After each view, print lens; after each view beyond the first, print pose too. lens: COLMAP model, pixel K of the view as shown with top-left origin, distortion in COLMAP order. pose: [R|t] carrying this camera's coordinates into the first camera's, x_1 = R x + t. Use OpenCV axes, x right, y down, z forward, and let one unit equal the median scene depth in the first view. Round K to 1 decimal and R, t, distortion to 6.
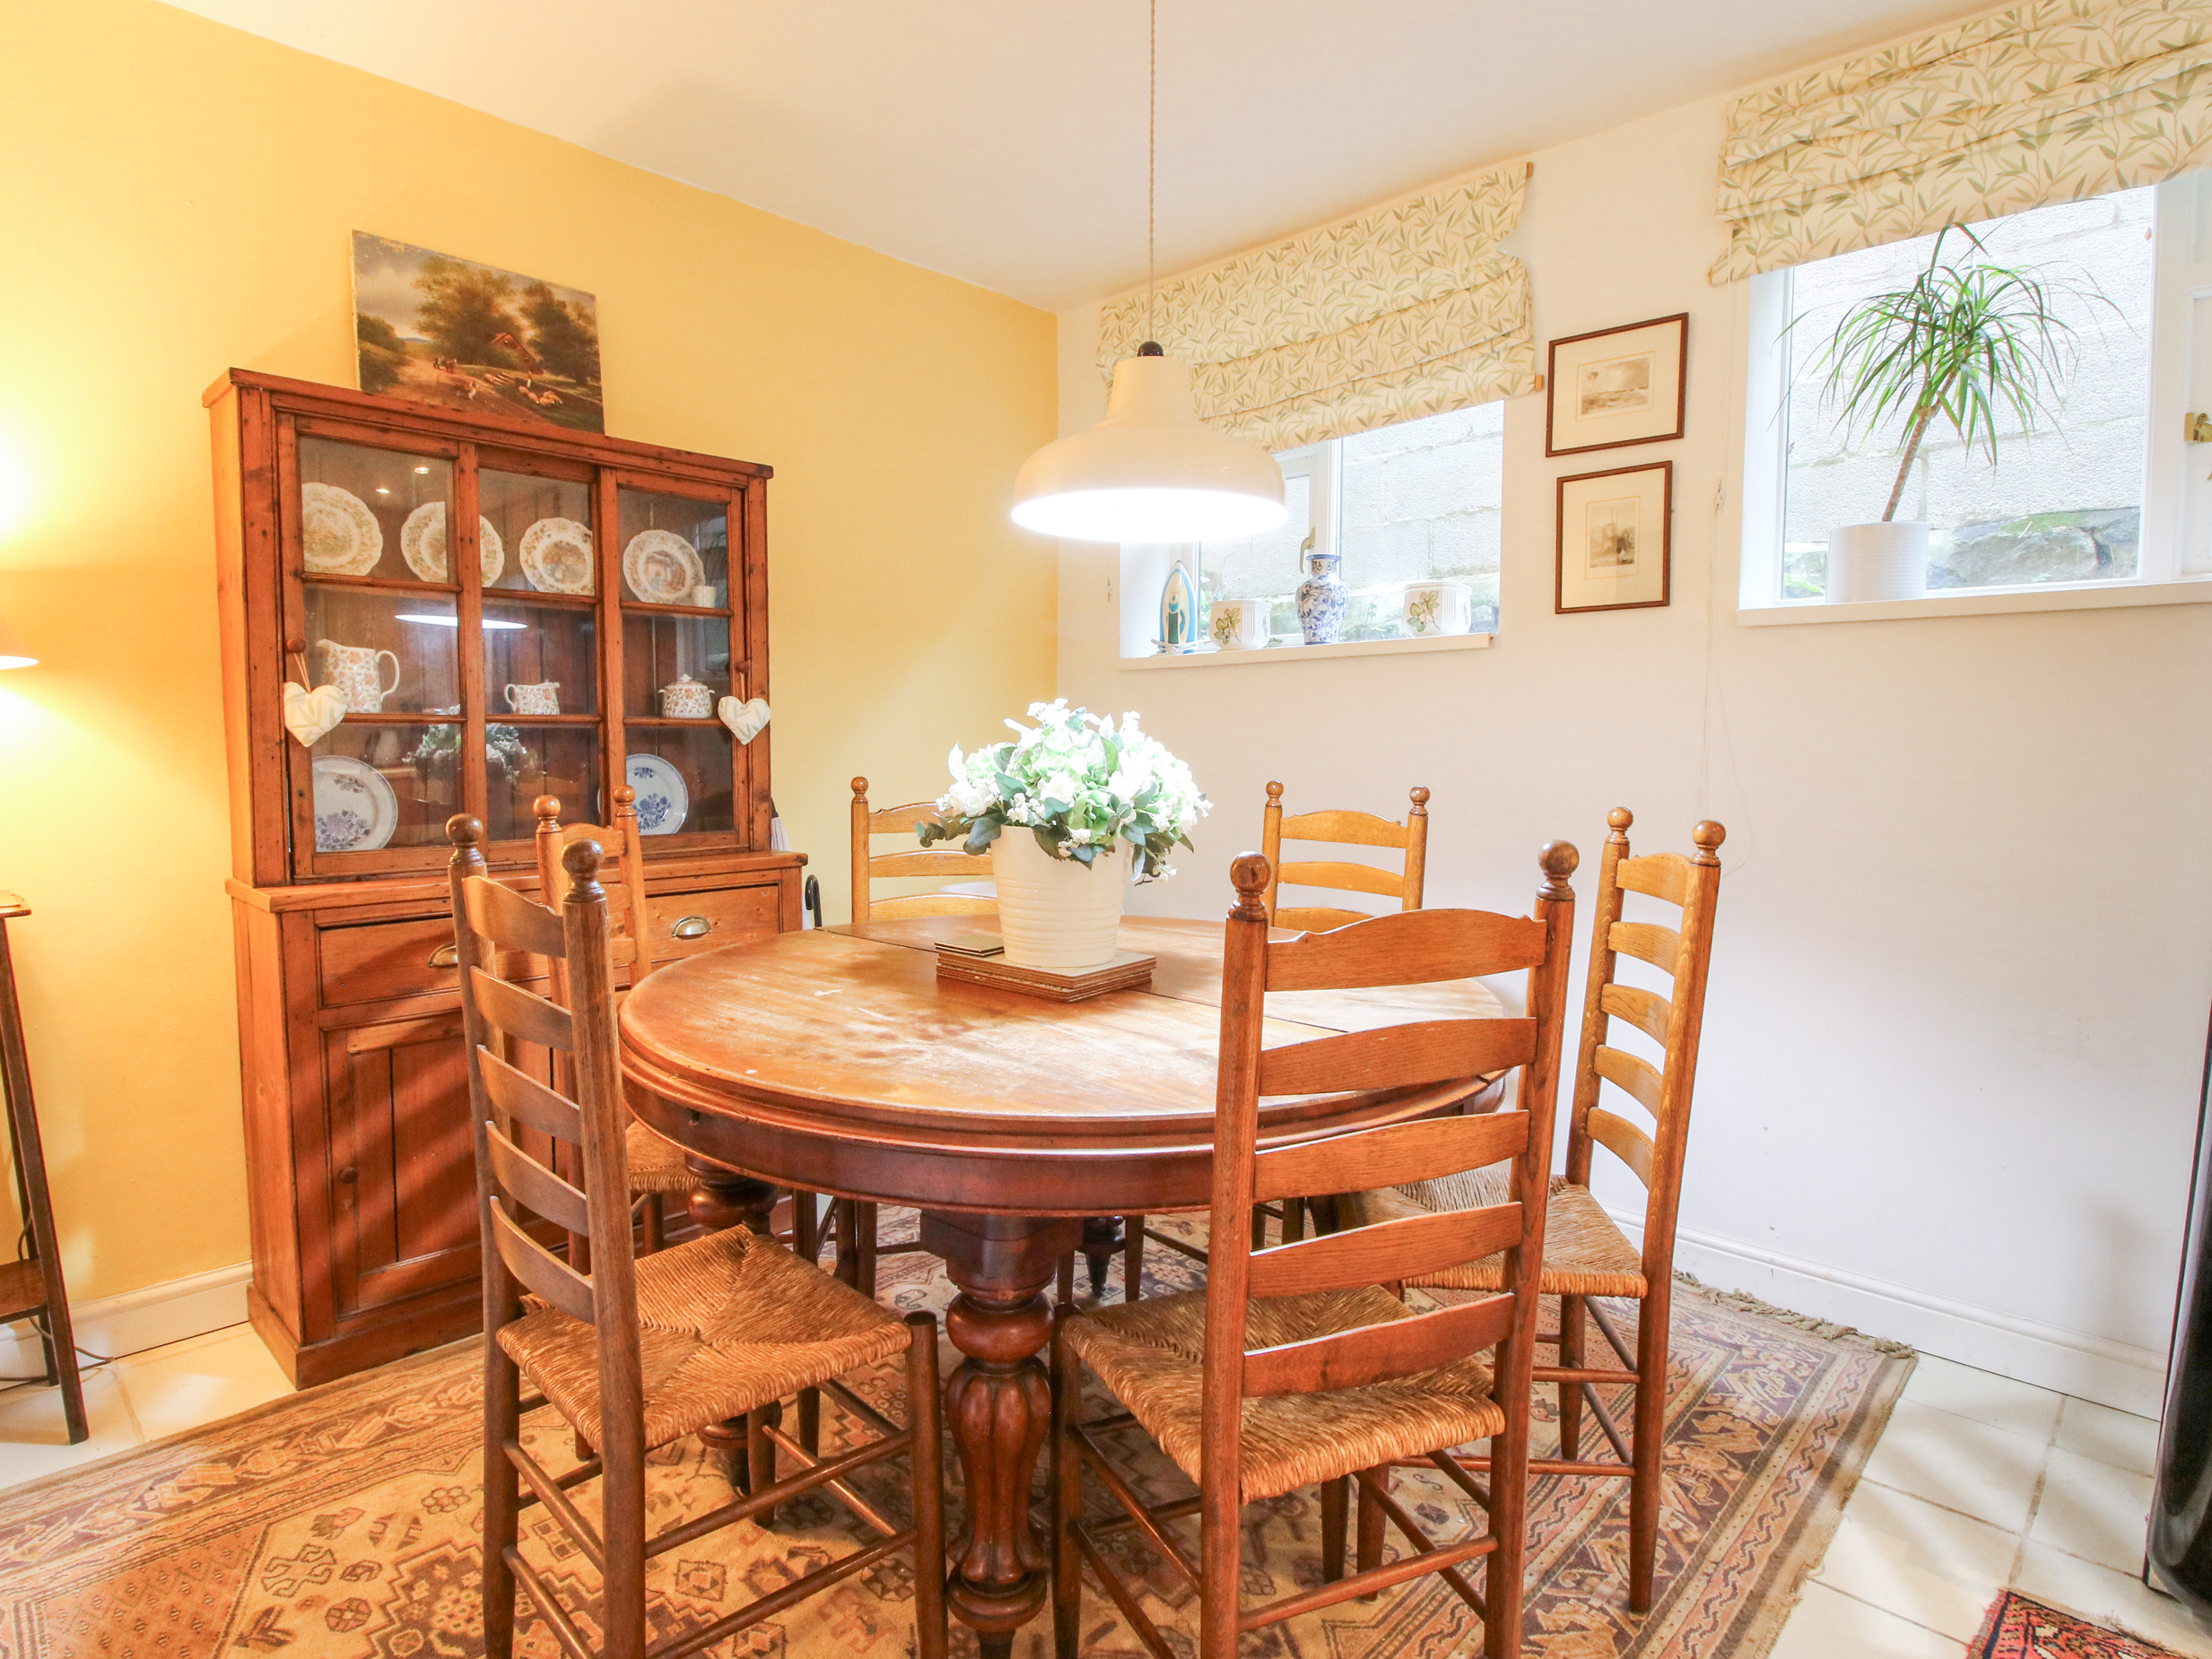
lens RADIAL K [[1175.3, 0, 1125.3], [0, 1175.3, 813.0], [0, 0, 1]] dist [-0.005222, -0.012837]
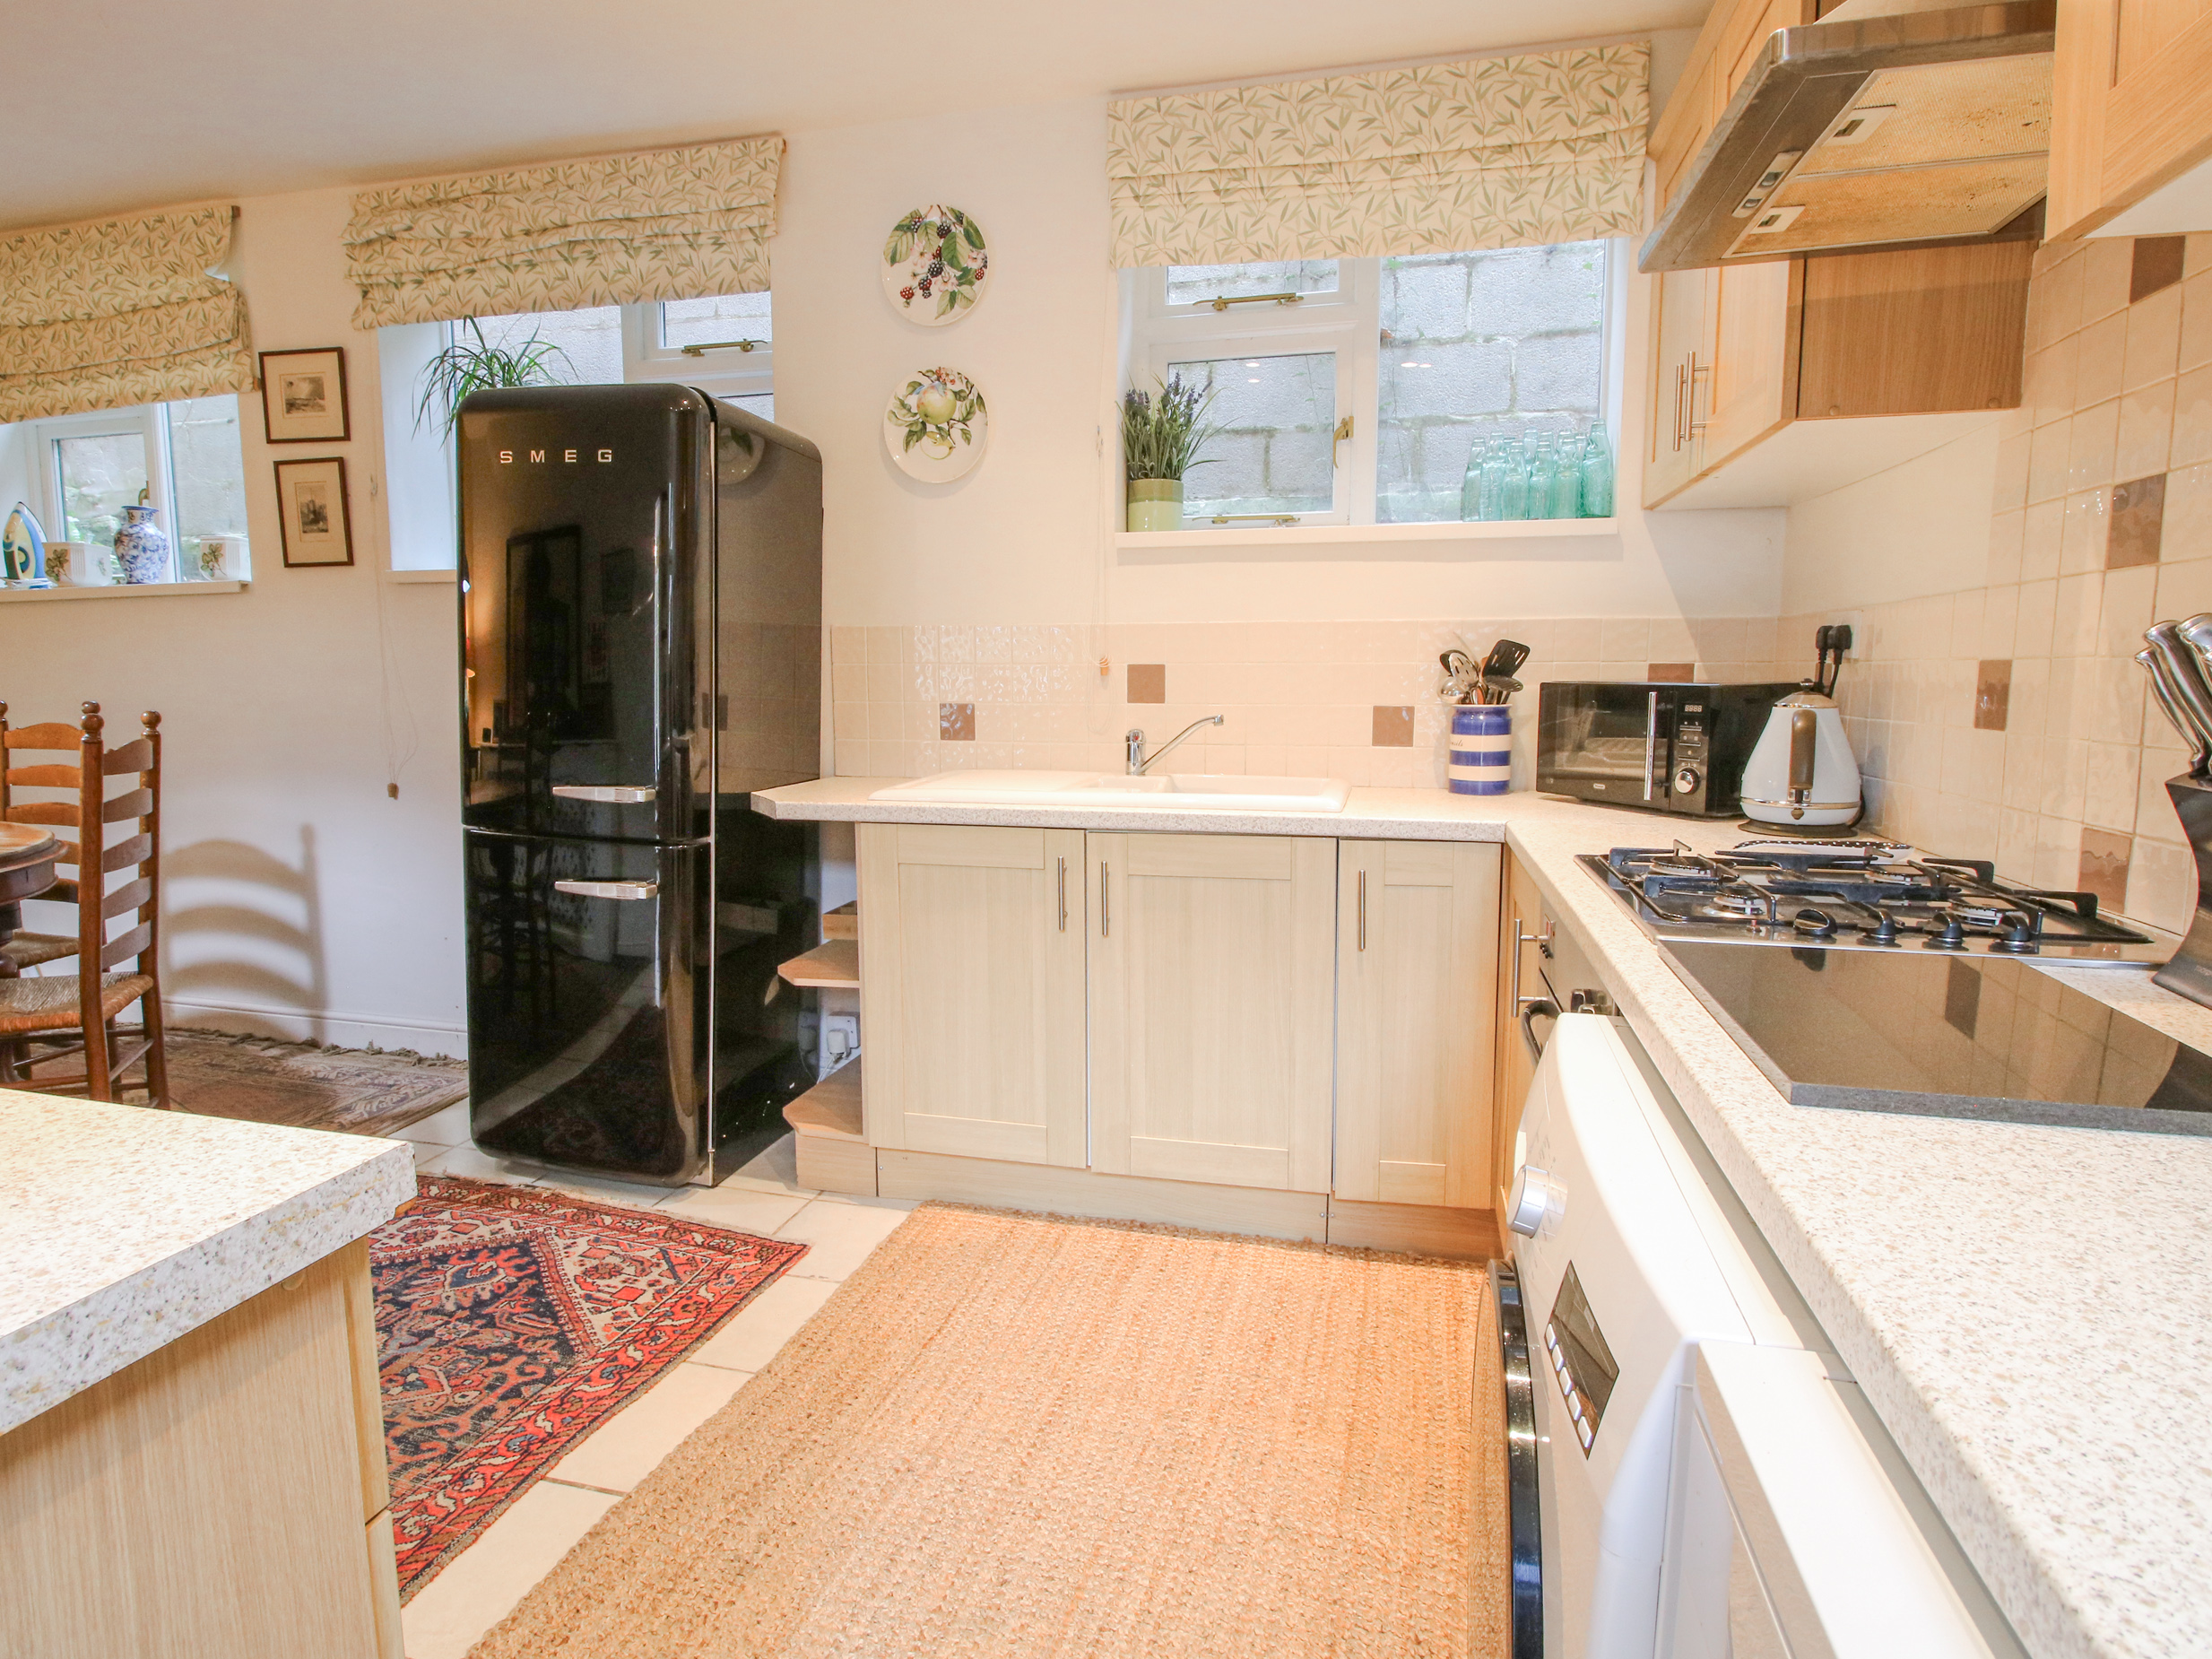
lens RADIAL K [[1175.5, 0, 1091.0], [0, 1175.5, 835.0], [0, 0, 1]] dist [-0.005222, -0.012837]
pose [[0.870539, -0.058991, 0.488551, 0.494733], [0.029122, 0.997225, 0.068520, 0.062449], [-0.491237, -0.045422, 0.869841, -0.571473]]
